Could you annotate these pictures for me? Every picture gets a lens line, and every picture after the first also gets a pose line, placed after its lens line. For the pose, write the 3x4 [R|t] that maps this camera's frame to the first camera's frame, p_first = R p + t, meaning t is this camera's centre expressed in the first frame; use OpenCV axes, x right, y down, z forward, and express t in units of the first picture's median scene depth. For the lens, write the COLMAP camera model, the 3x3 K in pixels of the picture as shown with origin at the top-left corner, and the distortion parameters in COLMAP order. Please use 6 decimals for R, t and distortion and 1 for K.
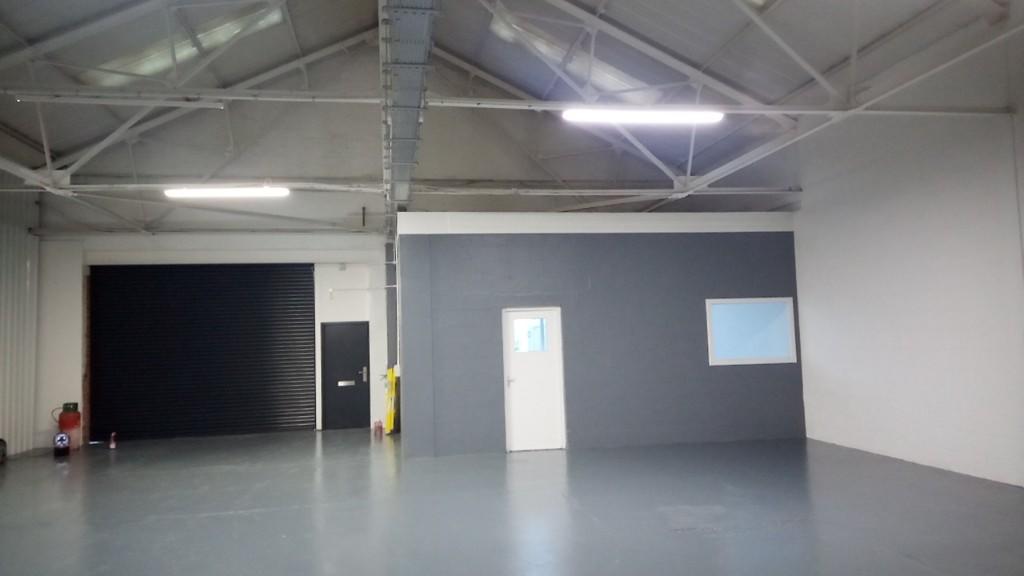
lens RADIAL K [[727.2, 0, 550.8], [0, 727.2, 290.0], [0, 0, 1]] dist [0.125548, -0.177891]
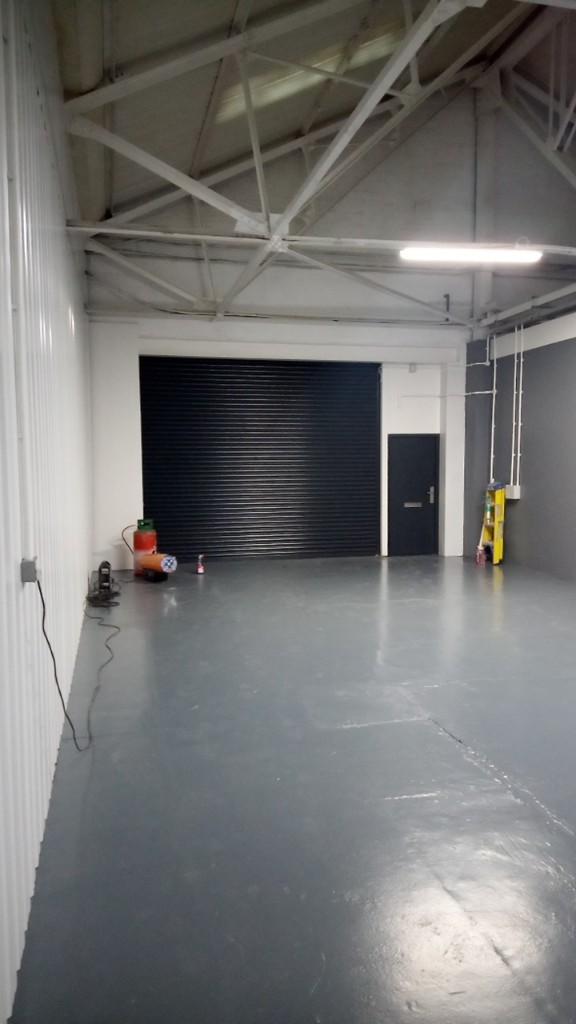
lens RADIAL K [[724.4, 0, 287.5], [0, 724.4, 521.6], [0, 0, 1]] dist [0.117668, -0.178489]
pose [[0.998166, 0.021186, 0.056710, -0.517911], [-0.029082, 0.989402, 0.142263, 0.030601], [-0.053095, -0.143651, 0.988203, 0.165386]]
